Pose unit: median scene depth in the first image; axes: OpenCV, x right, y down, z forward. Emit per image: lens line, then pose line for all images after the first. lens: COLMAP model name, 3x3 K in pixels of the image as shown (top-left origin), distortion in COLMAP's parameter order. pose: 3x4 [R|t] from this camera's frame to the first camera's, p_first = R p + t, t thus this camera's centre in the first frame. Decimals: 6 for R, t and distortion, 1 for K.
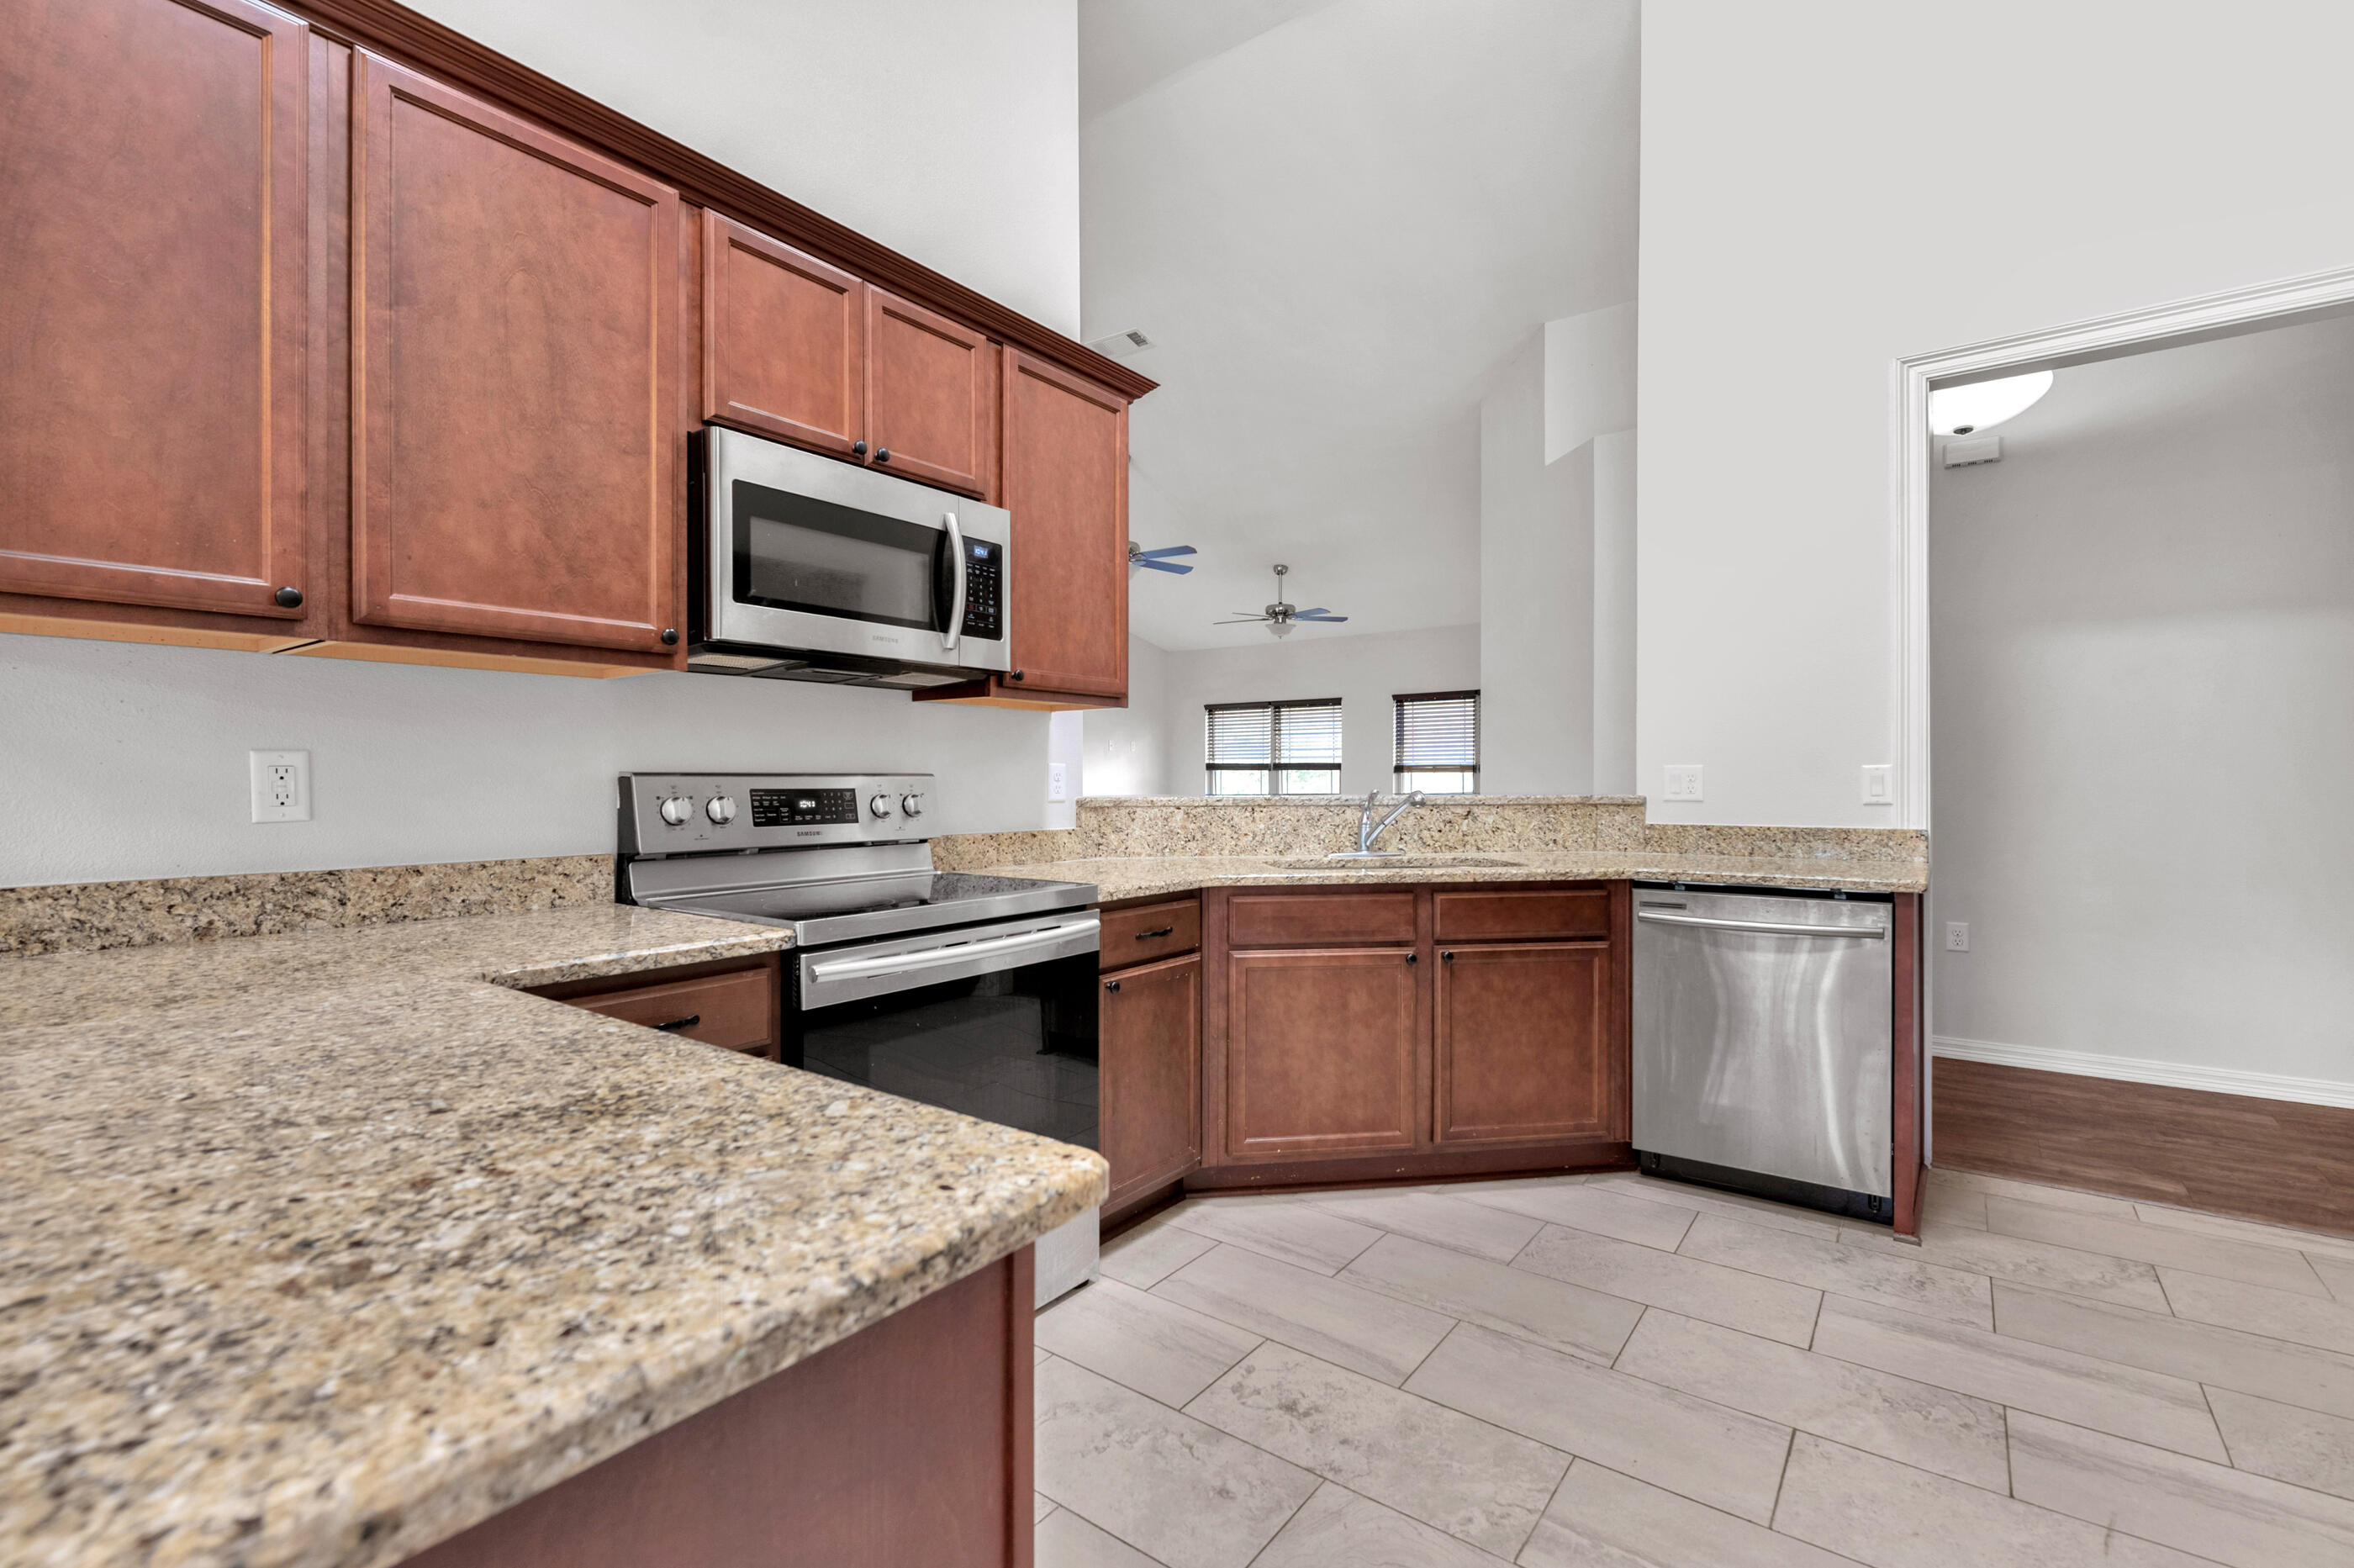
lens RADIAL K [[1022.7, 0, 1167.4], [0, 1022.7, 782.4], [0, 0, 1]] dist [0.007783, -0.009322]
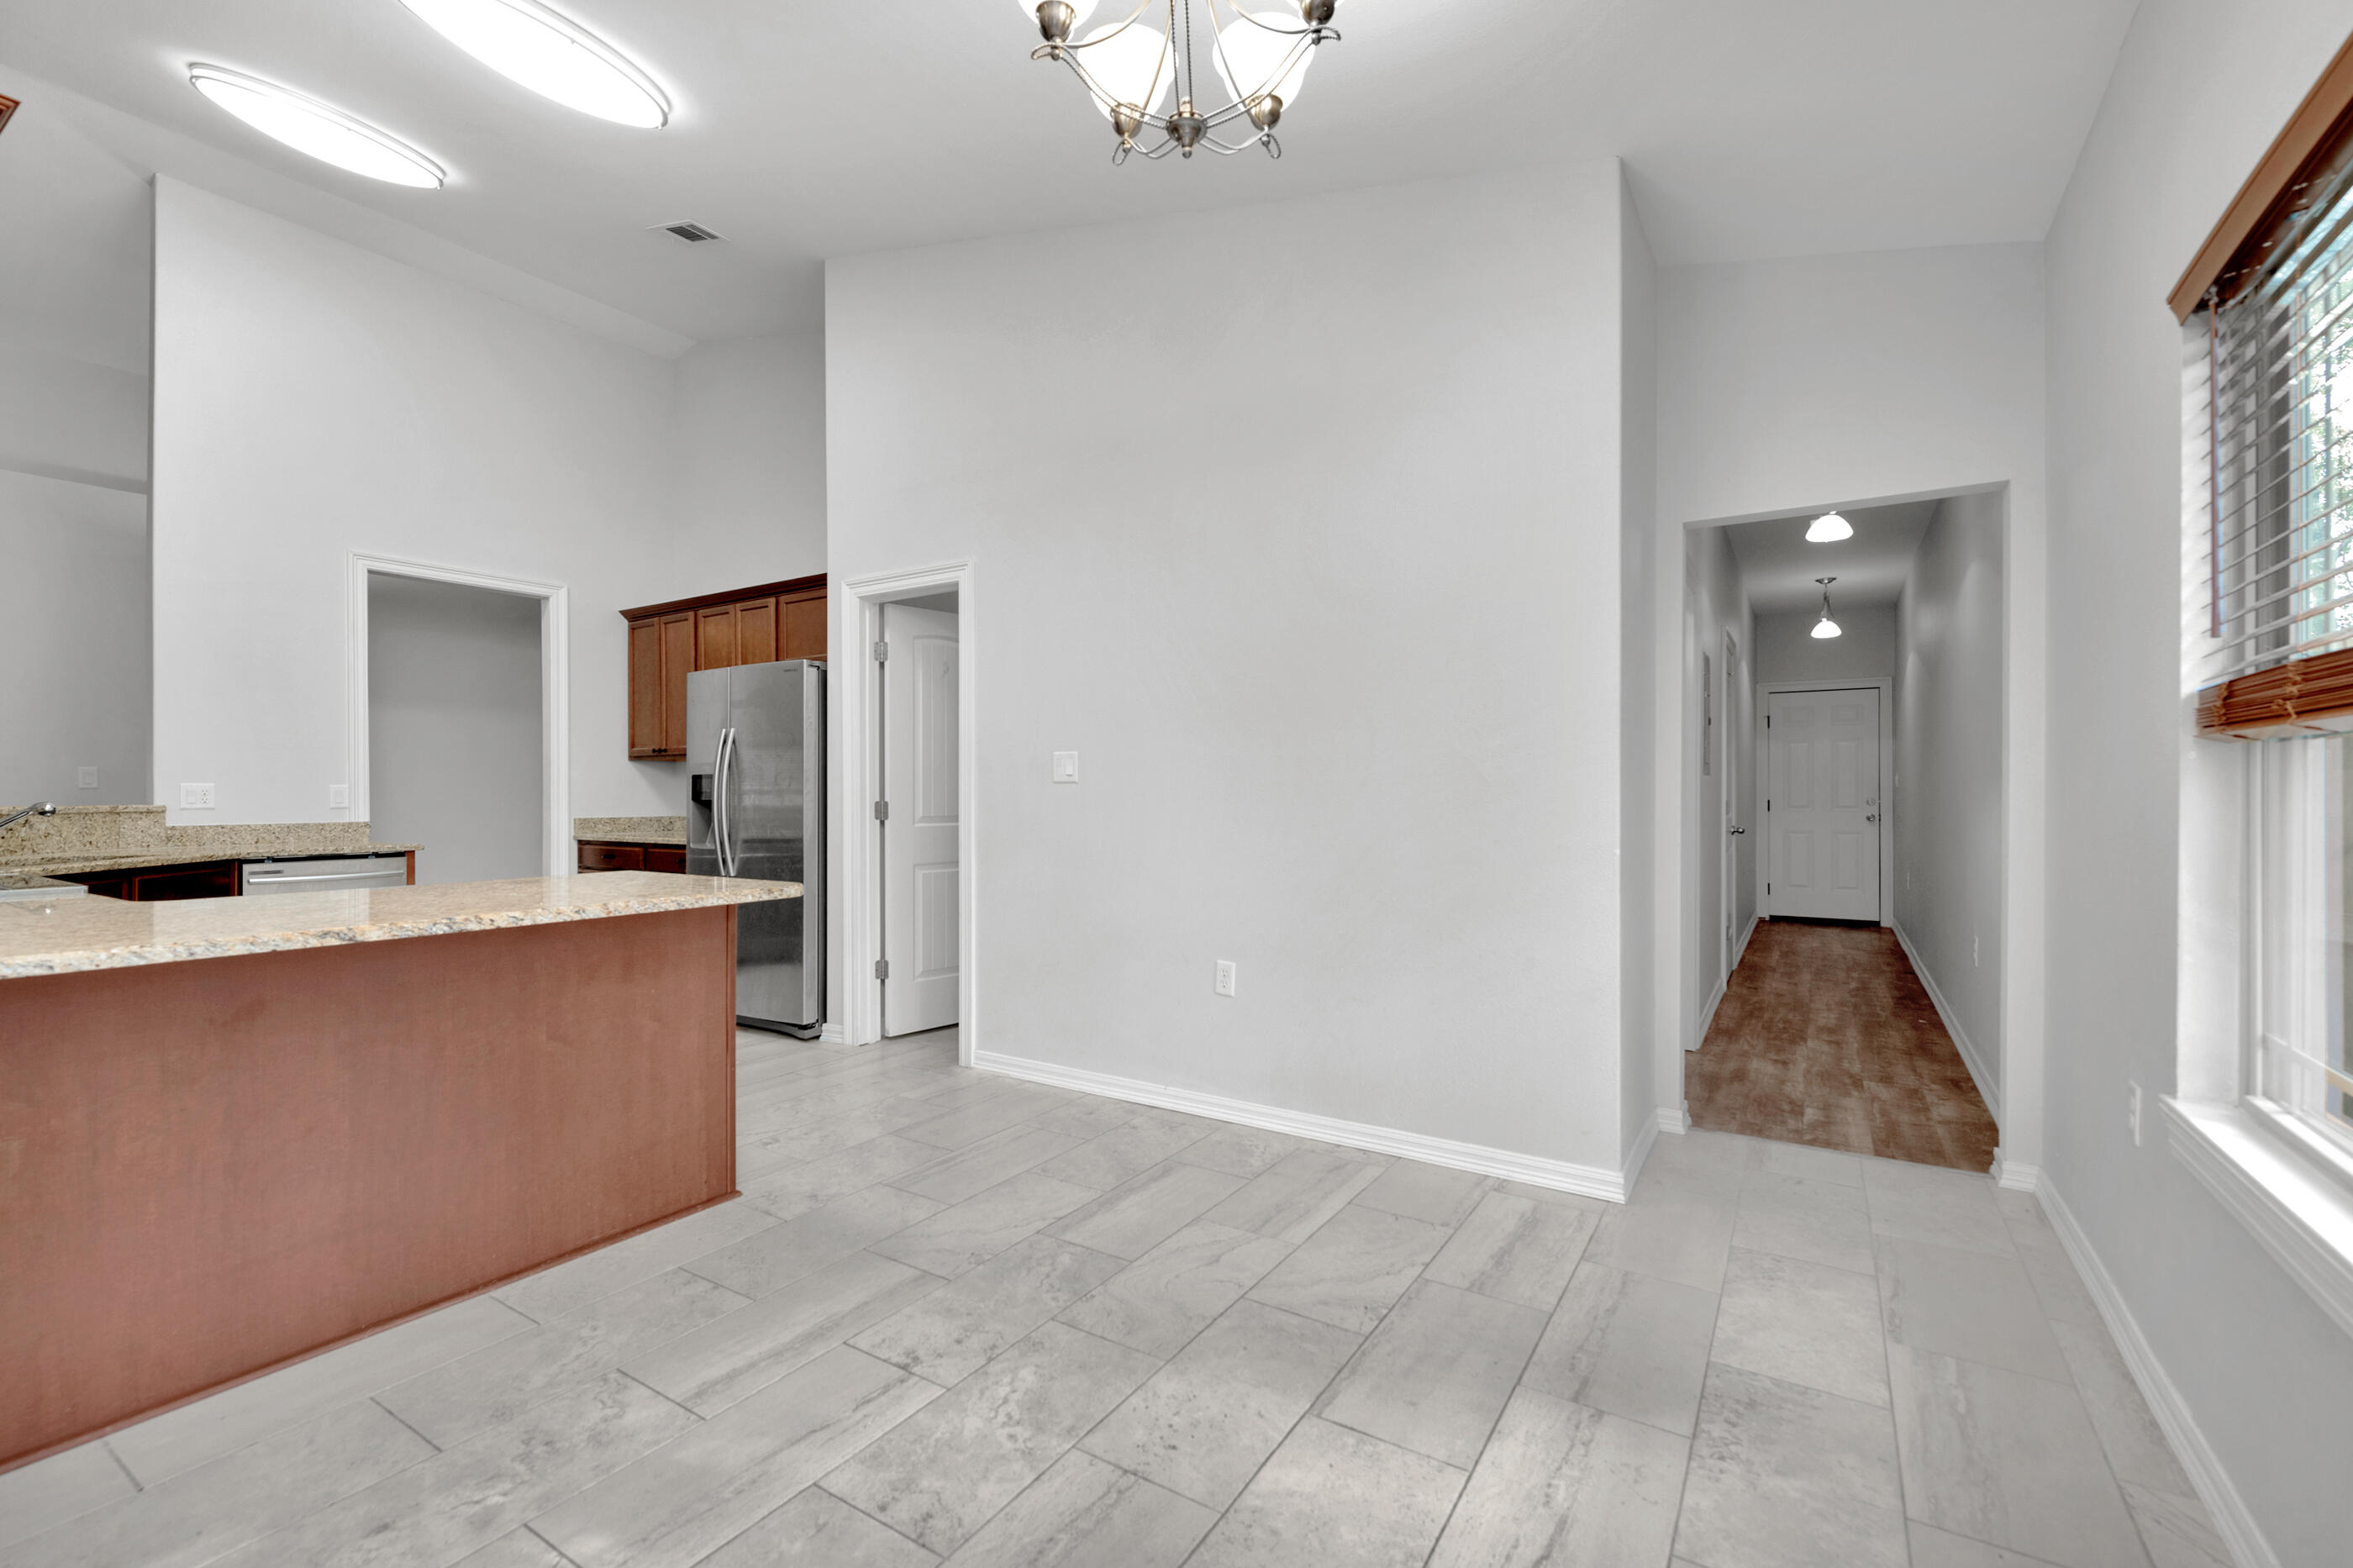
lens RADIAL K [[982.1, 0, 1176.5], [0, 982.1, 784.0], [0, 0, 1]] dist [-0.001212, -0.000146]
pose [[-0.088773, 0.010995, 0.995991, -1.349545], [0.004677, 0.999933, -0.010622, 0.007013], [-0.996041, 0.003716, -0.088818, -0.303795]]
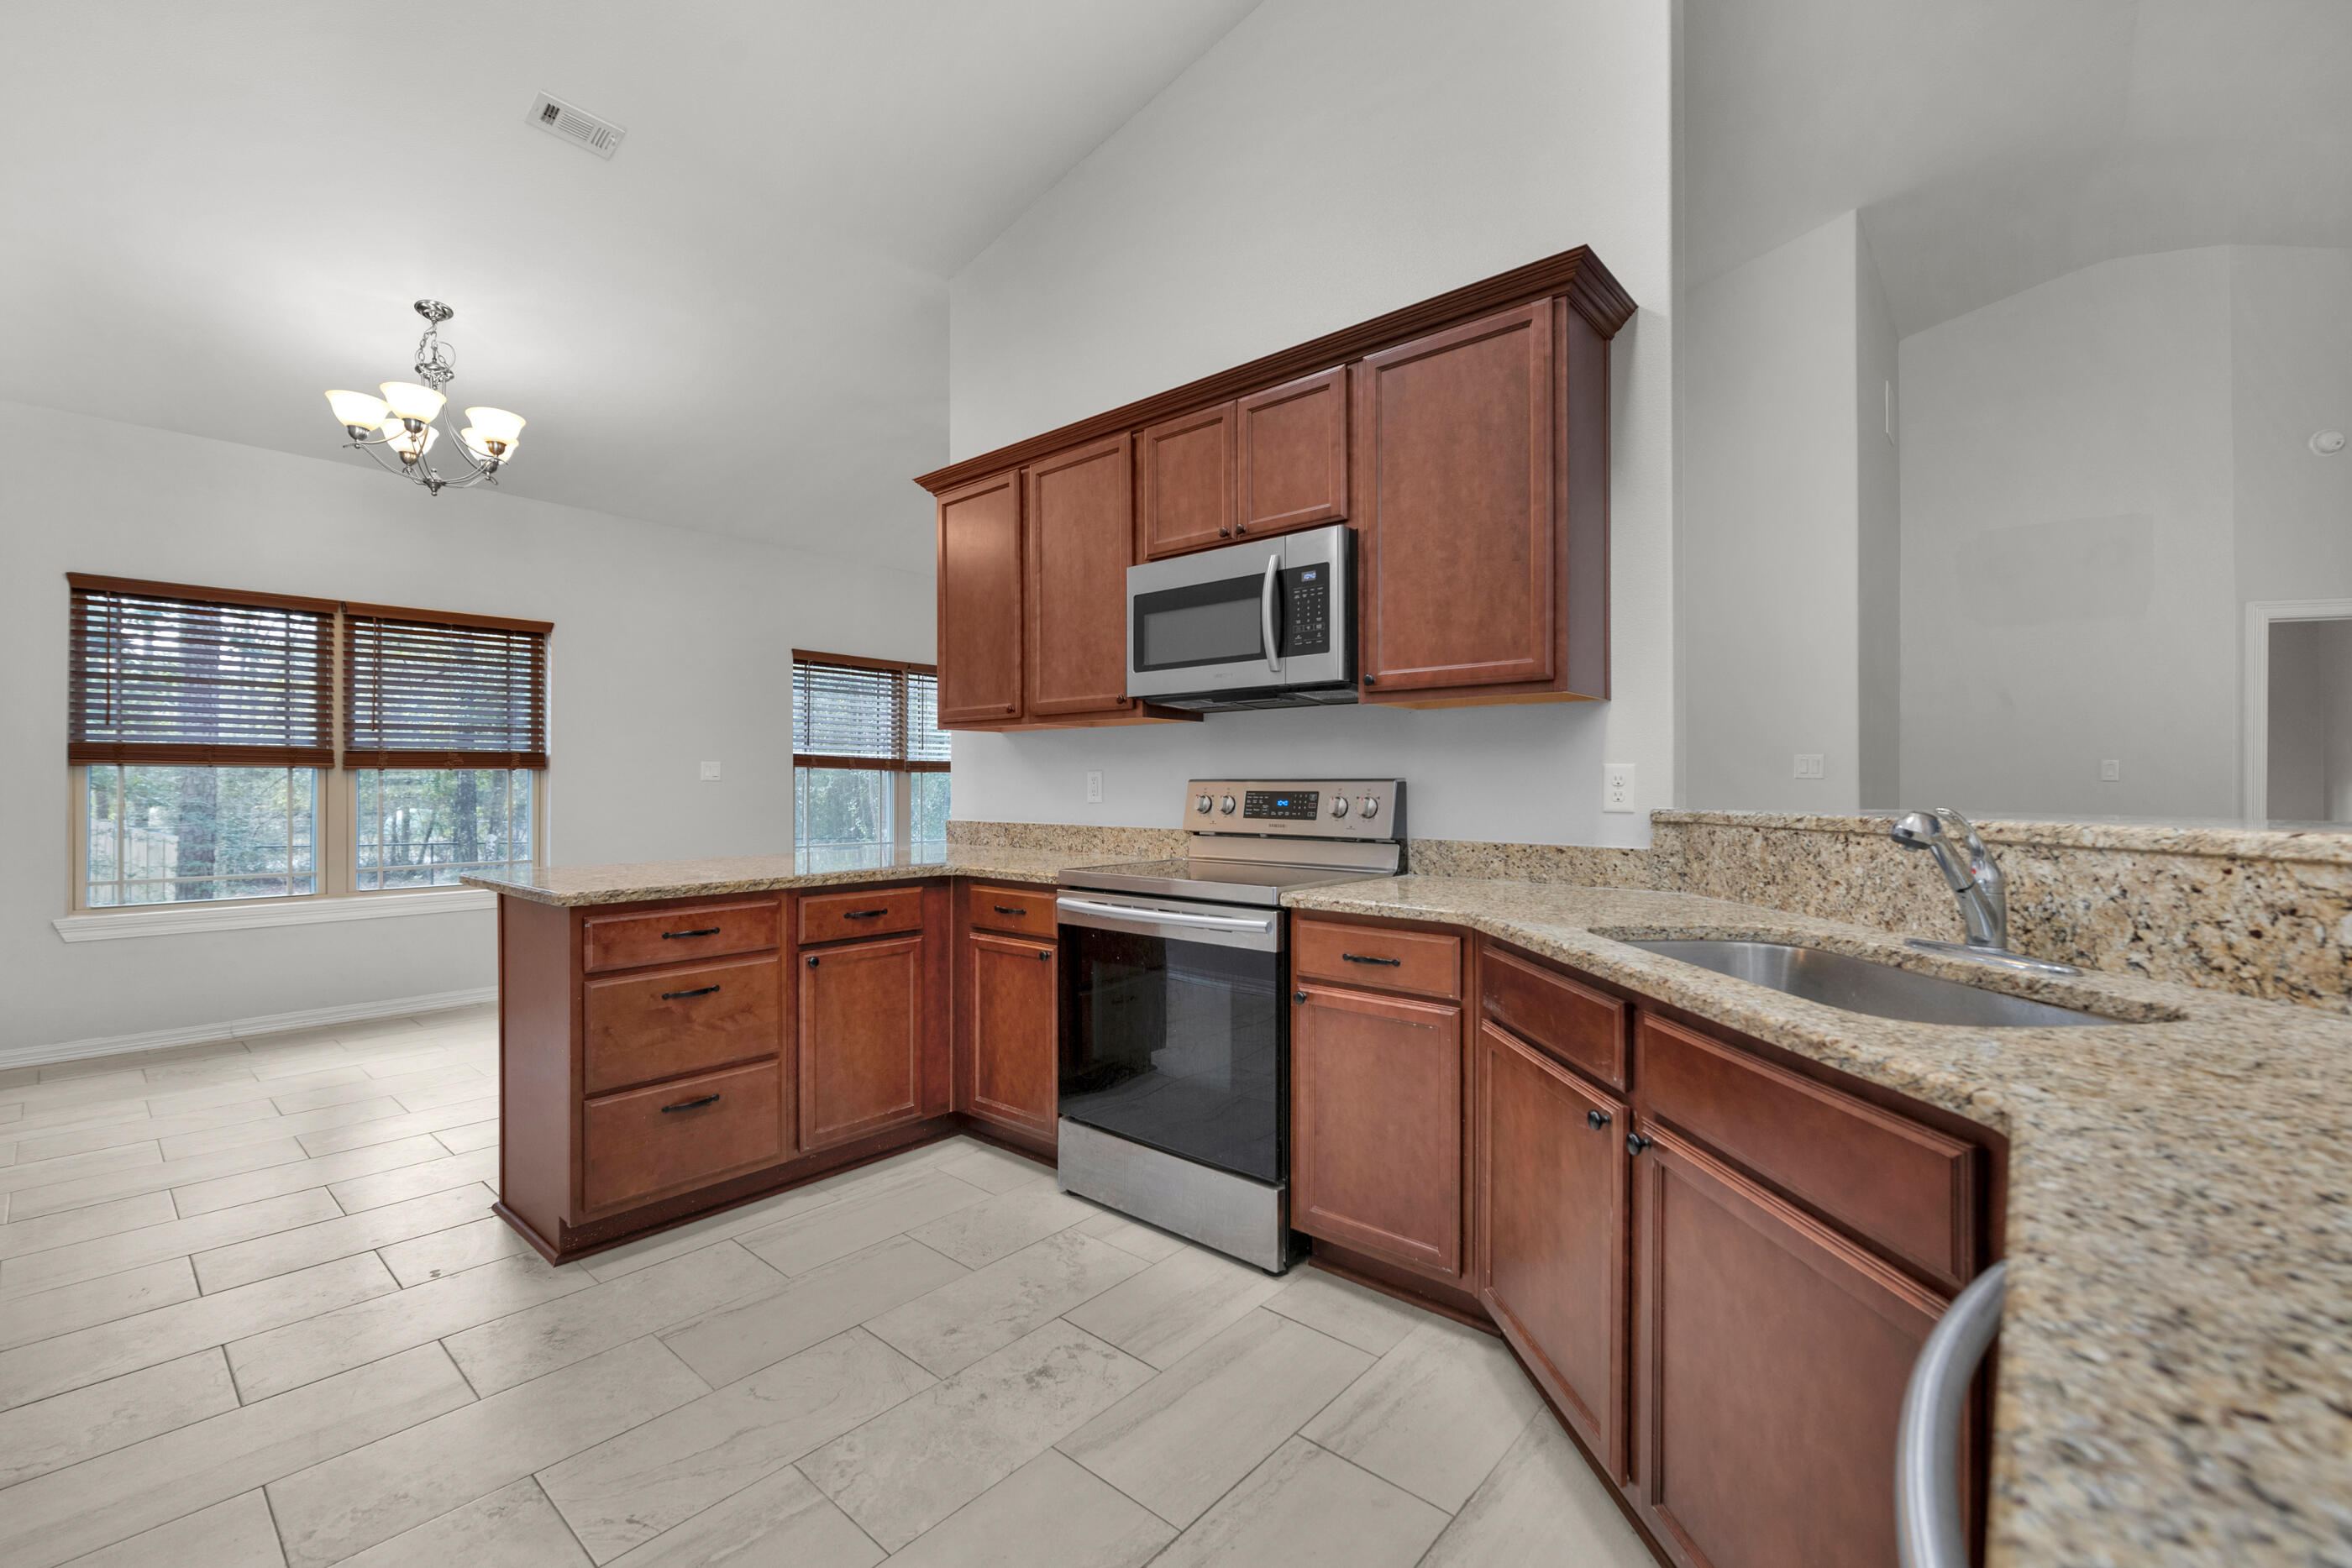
lens RADIAL K [[1017.4, 0, 1233.3], [0, 1017.4, 787.1], [0, 0, 1]] dist [0.001014, -0.003624]
pose [[-0.057902, 0.002398, -0.998319, 0.880756], [-0.003274, 0.999991, 0.002592, -0.002217], [0.998317, 0.003418, -0.057893, 0.951371]]
